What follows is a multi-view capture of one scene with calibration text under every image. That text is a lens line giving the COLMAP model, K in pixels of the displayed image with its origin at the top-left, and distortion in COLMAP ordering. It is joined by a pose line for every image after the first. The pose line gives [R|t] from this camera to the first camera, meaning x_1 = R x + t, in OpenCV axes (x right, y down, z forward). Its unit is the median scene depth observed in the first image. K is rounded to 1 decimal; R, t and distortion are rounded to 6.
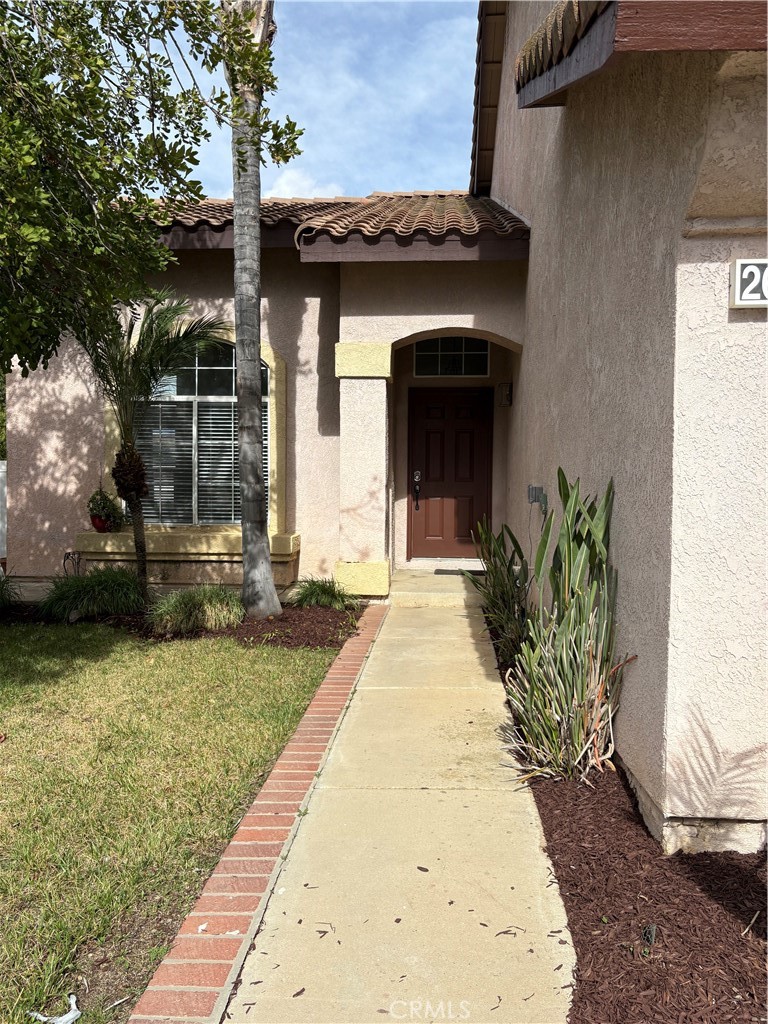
lens RADIAL K [[769.8, 0, 382.1], [0, 769.8, 515.5], [0, 0, 1]] dist [0.036852, -0.031365]
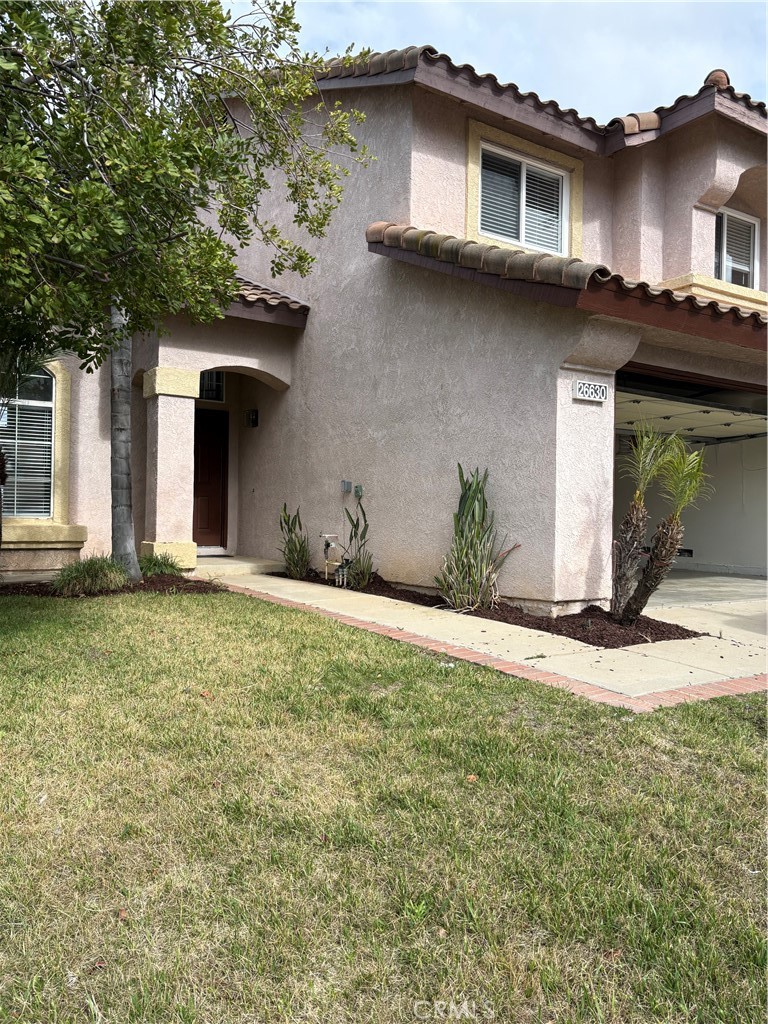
lens RADIAL K [[769.8, 0, 382.1], [0, 769.8, 515.5], [0, 0, 1]] dist [0.036852, -0.031365]
pose [[0.804776, 0.010808, 0.593480, -0.507299], [0.011987, 0.999334, -0.034453, 0.064972], [-0.593457, 0.034841, 0.804111, -0.214989]]
